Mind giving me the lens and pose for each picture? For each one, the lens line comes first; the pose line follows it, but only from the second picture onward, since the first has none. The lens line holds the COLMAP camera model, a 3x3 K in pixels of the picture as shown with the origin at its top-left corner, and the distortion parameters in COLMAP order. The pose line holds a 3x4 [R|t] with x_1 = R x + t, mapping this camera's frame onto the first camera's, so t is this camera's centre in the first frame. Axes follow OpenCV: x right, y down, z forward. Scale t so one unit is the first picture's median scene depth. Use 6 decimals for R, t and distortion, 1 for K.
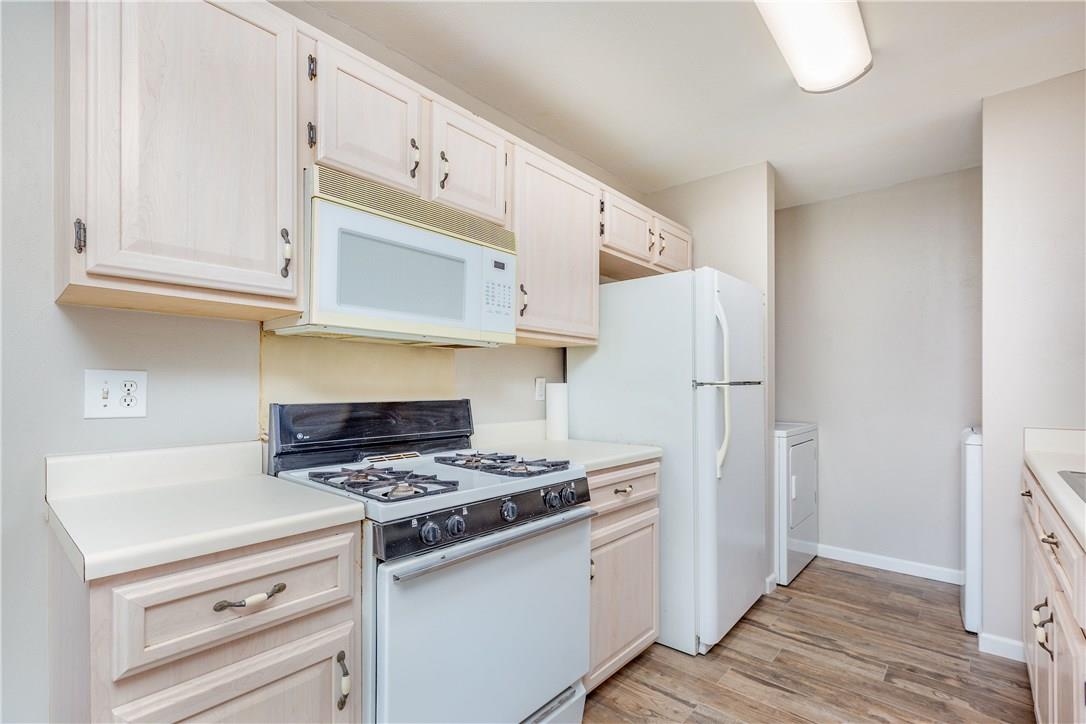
lens RADIAL K [[494.8, 0, 542.1], [0, 494.8, 383.9], [0, 0, 1]] dist [-0.000666, -0.000176]
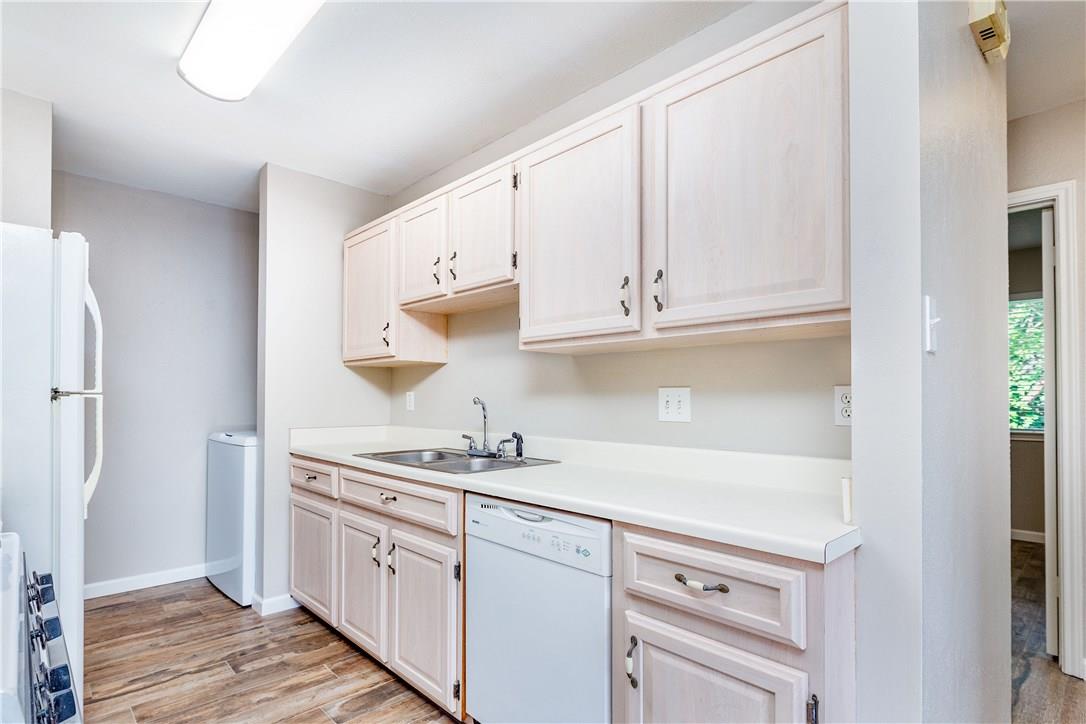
lens RADIAL K [[541.7, 0, 485.0], [0, 541.7, 385.0], [0, 0, 1]] dist [0.000536, -0.000149]
pose [[0.150625, 0.020881, 0.988370, -0.365764], [-0.005412, 0.999779, -0.020298, 0.000656], [-0.988576, -0.002291, 0.150705, 0.276355]]
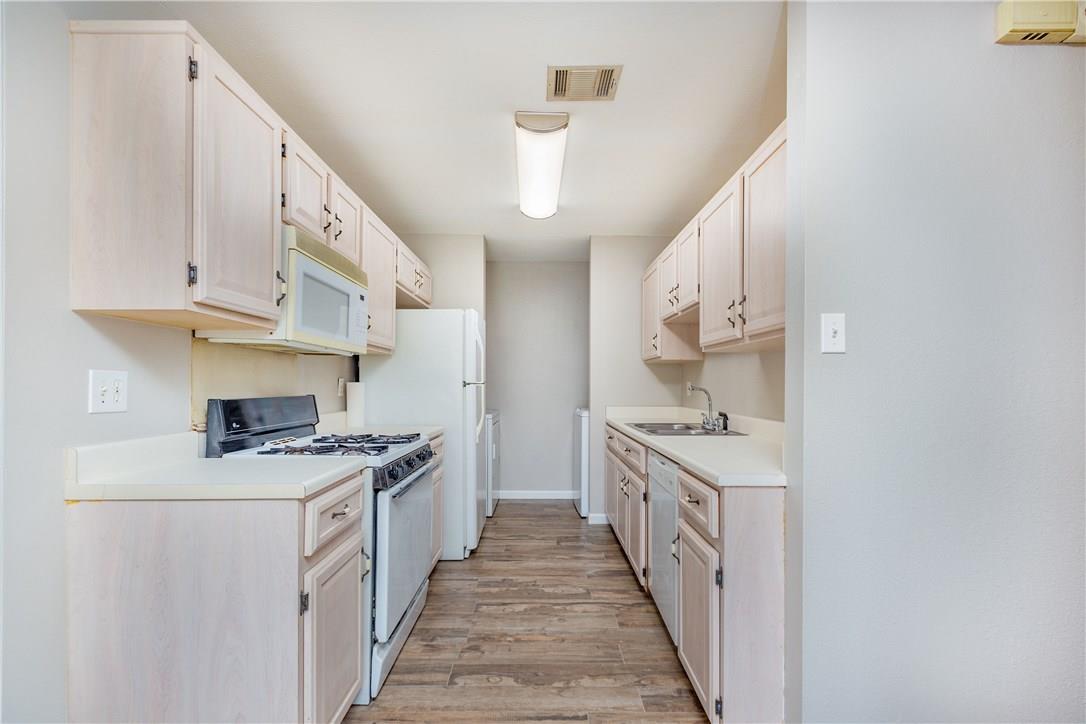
lens RADIAL K [[484.1, 0, 542.2], [0, 484.1, 382.6], [0, 0, 1]] dist [0.000288, 0.000008]
pose [[0.751931, 0.004808, 0.659225, -0.506000], [-0.005747, 0.999983, -0.000738, -0.003037], [-0.659217, -0.003234, 0.751946, -0.298325]]
